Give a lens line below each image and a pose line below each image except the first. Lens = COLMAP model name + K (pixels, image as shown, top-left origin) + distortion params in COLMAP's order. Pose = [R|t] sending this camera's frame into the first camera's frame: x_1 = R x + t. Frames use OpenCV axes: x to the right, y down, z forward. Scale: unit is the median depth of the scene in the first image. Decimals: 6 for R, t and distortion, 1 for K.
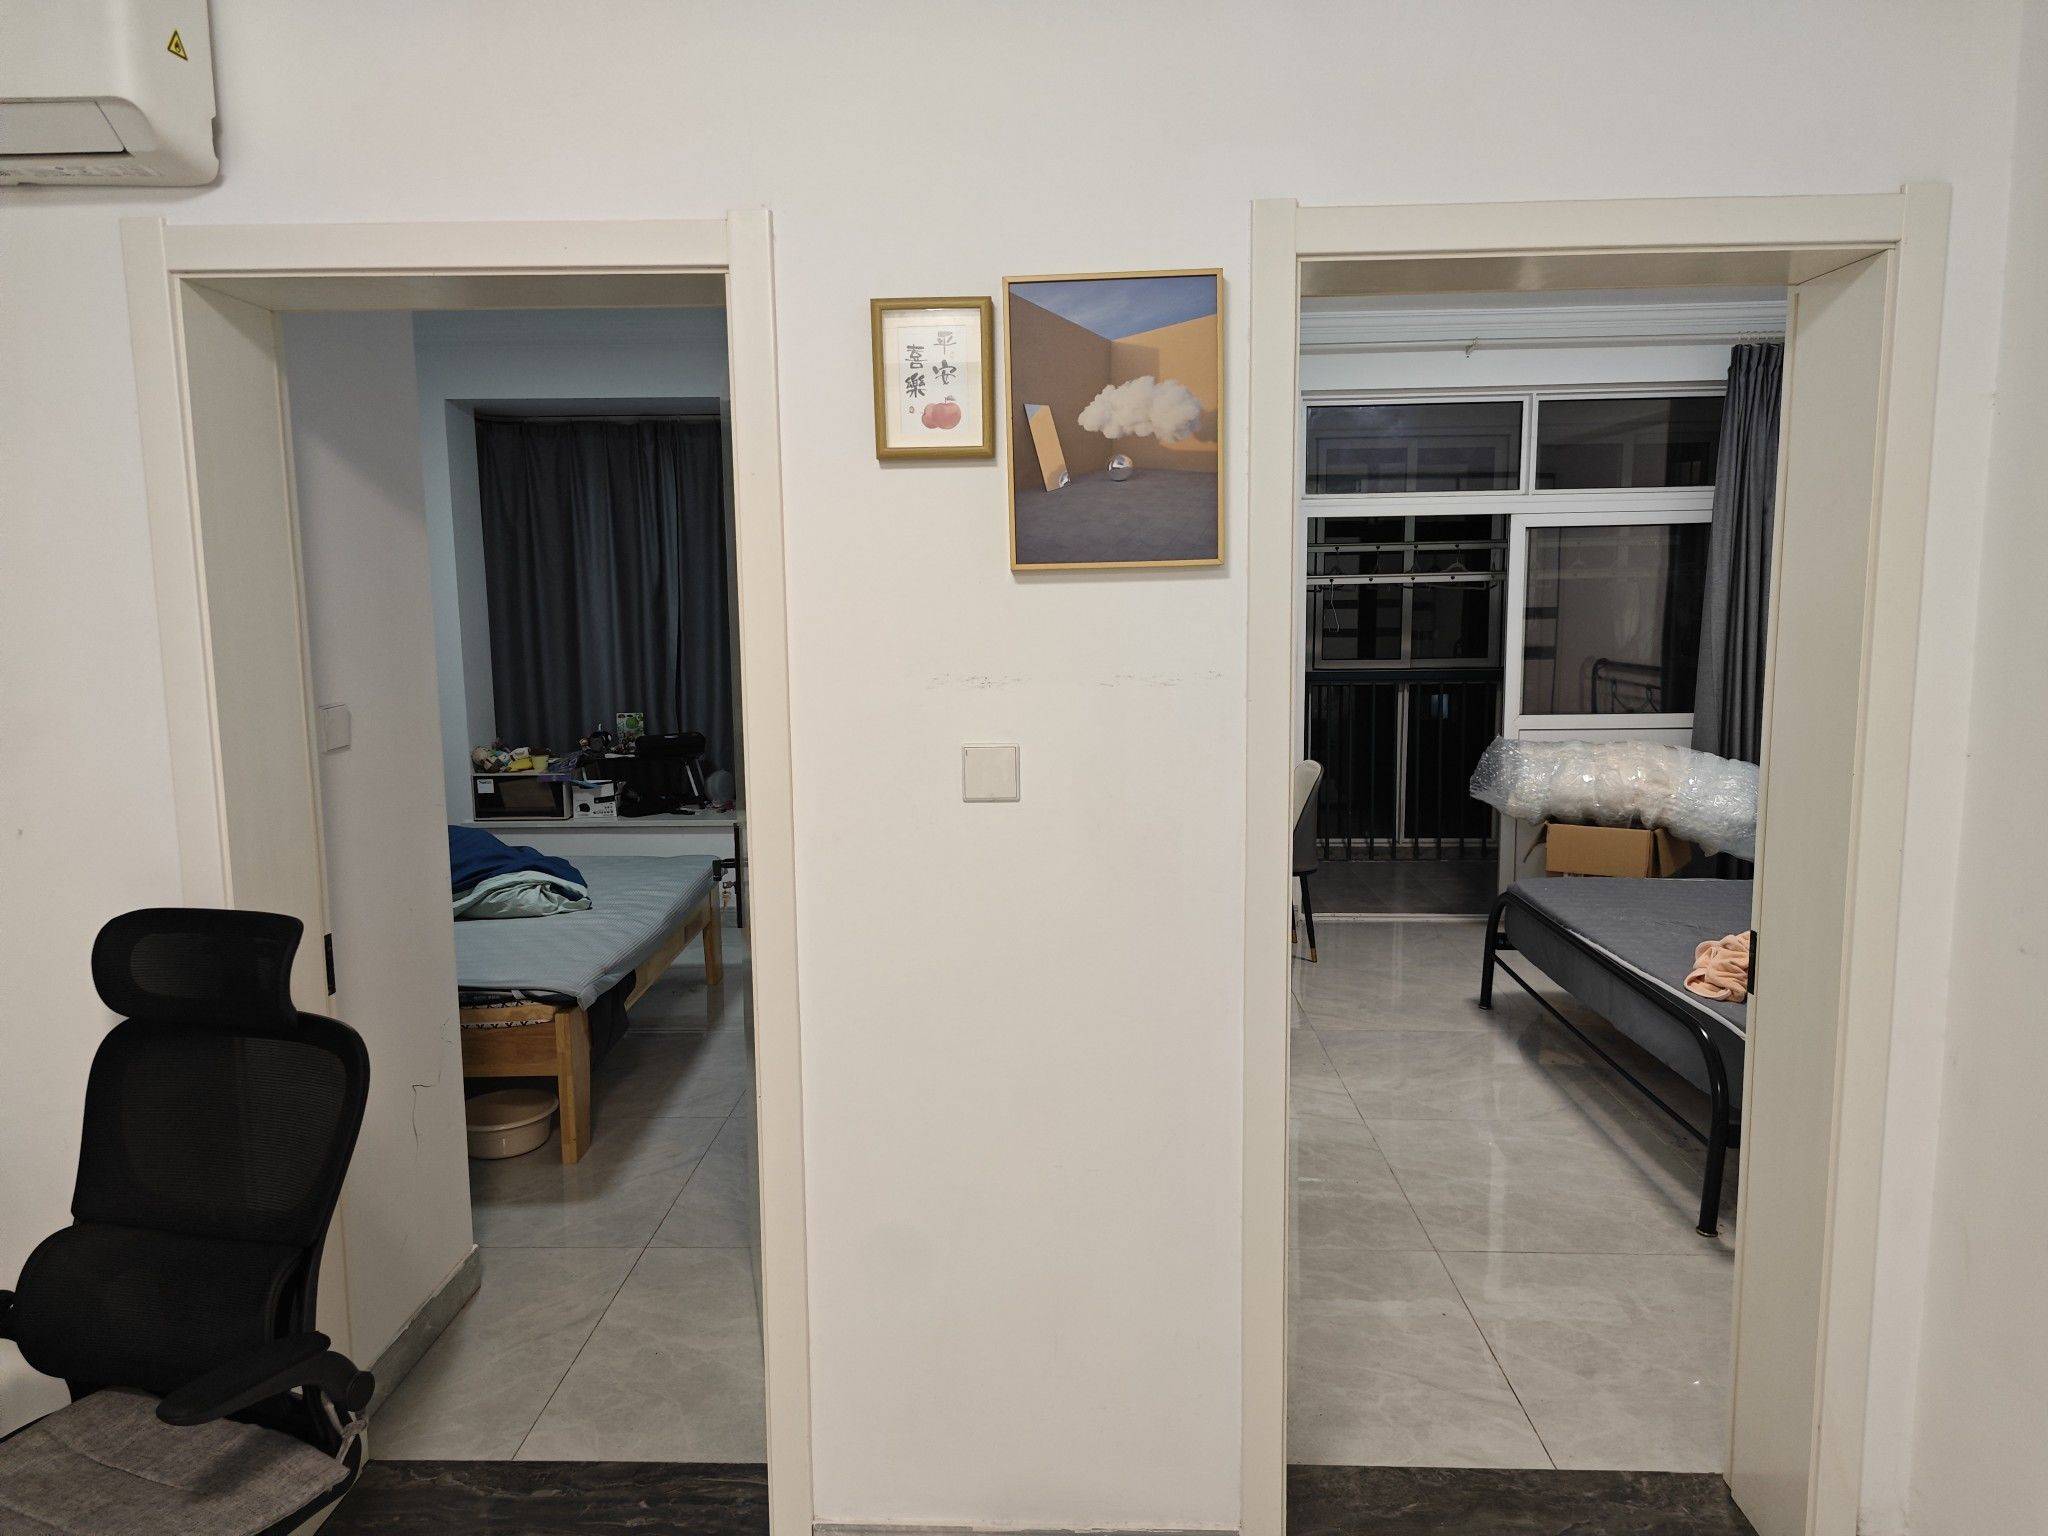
lens RADIAL K [[1357.3, 0, 1012.6], [0, 1357.3, 760.6], [0, 0, 1]] dist [0.050266, -0.039912]
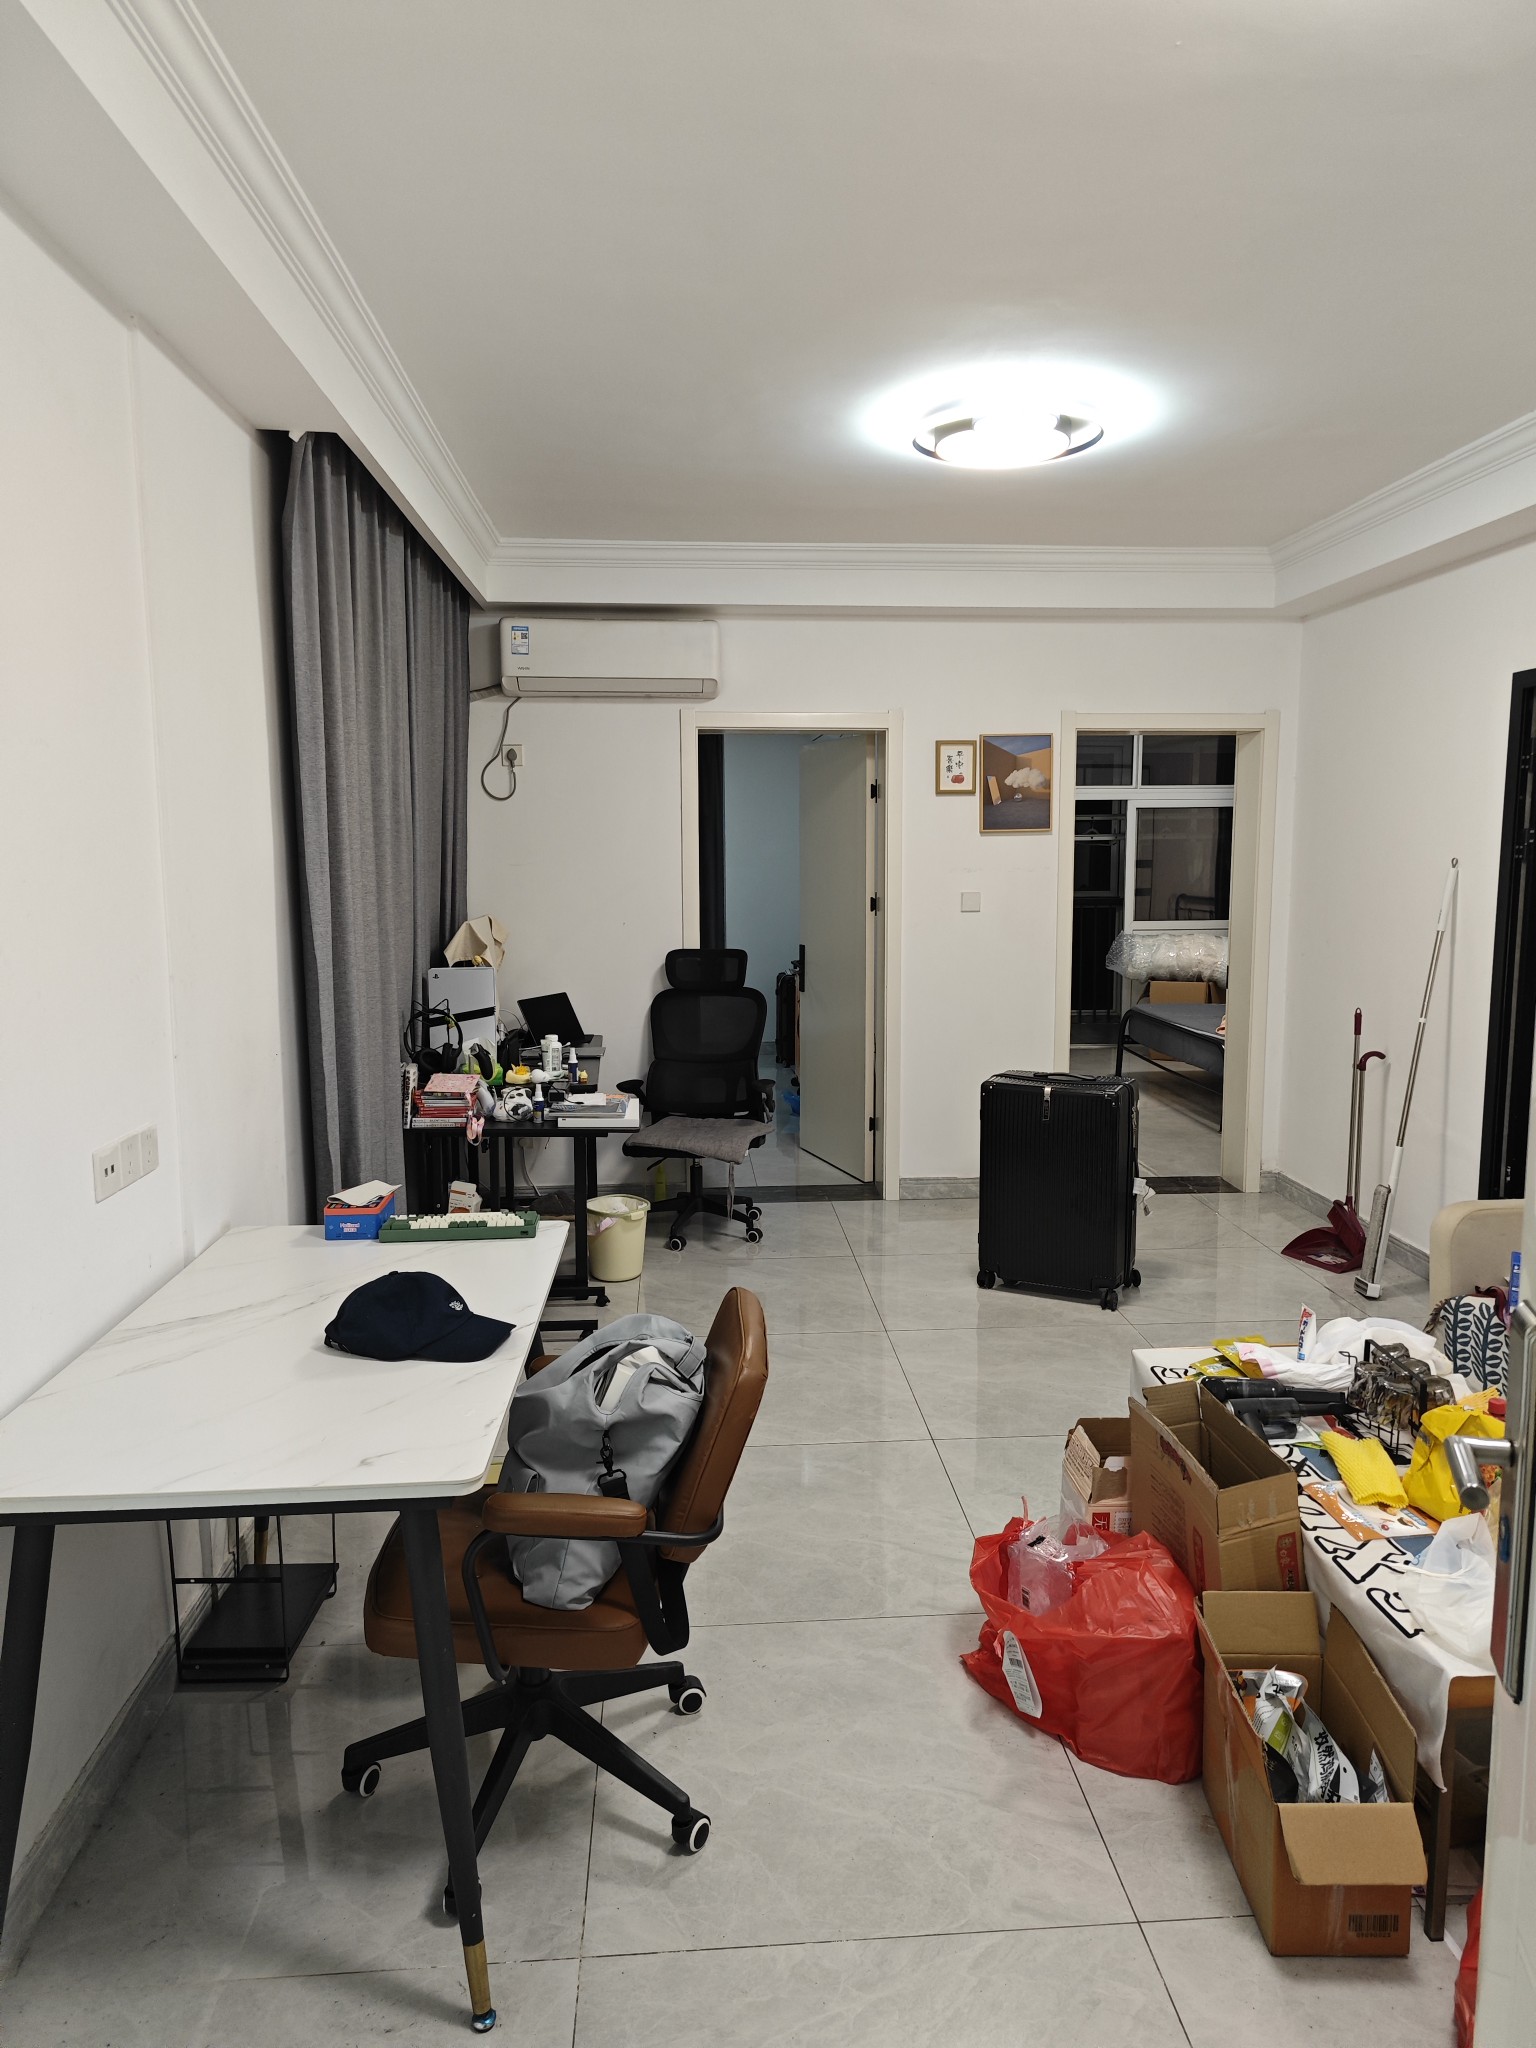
lens RADIAL K [[1357.3, 0, 771.6], [0, 1357.3, 1012.8], [0, 0, 1]] dist [0.050266, -0.039912]
pose [[0.994013, -0.006081, 0.109096, -0.255839], [0.006721, 0.999962, -0.005496, 0.087729], [-0.109058, 0.006196, 0.994016, -0.619735]]
